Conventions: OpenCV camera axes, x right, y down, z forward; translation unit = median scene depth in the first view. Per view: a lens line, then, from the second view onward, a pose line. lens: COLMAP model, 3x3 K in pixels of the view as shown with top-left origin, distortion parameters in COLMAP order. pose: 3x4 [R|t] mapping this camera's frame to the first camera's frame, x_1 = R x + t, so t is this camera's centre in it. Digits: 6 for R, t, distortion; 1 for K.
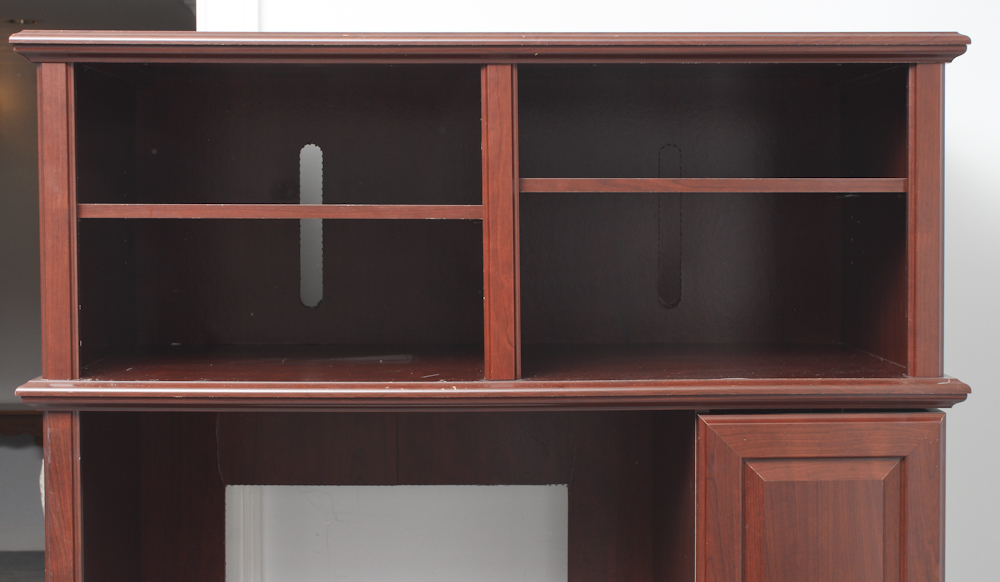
lens RADIAL K [[1959.7, 0, 504.2], [0, 1959.7, 194.0], [0, 0, 1]] dist [-0.014677, 0.000000]
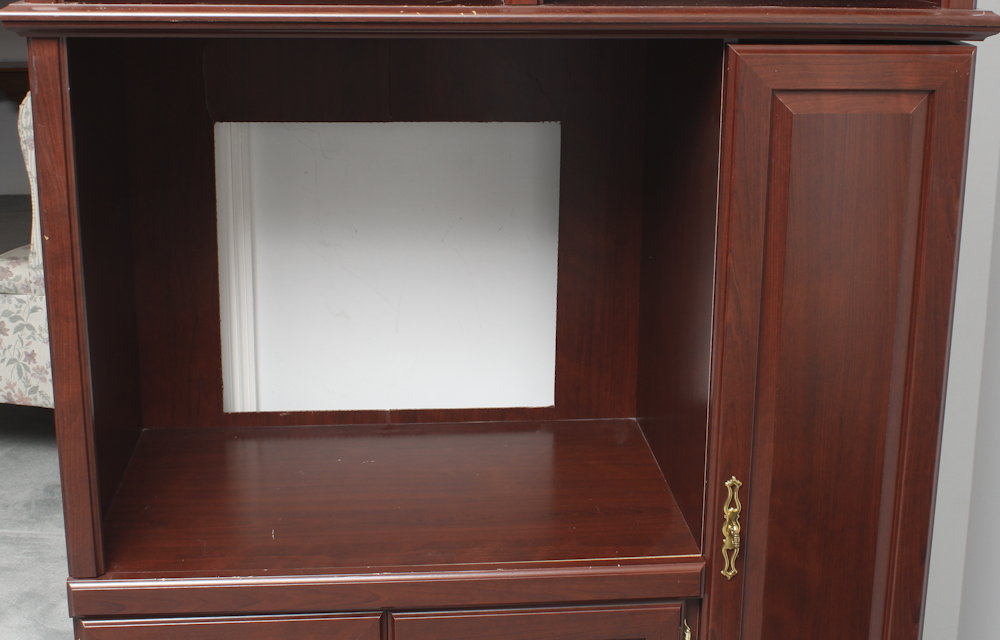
lens RADIAL K [[1577.7, 0, 550.5], [0, 1577.7, 255.3], [0, 0, 1]] dist [-0.107611, 0.000000]
pose [[0.995201, -0.005657, 0.097684, -0.062616], [-0.015723, 0.976110, 0.216707, 0.048646], [-0.096576, -0.217203, 0.971337, 0.244057]]
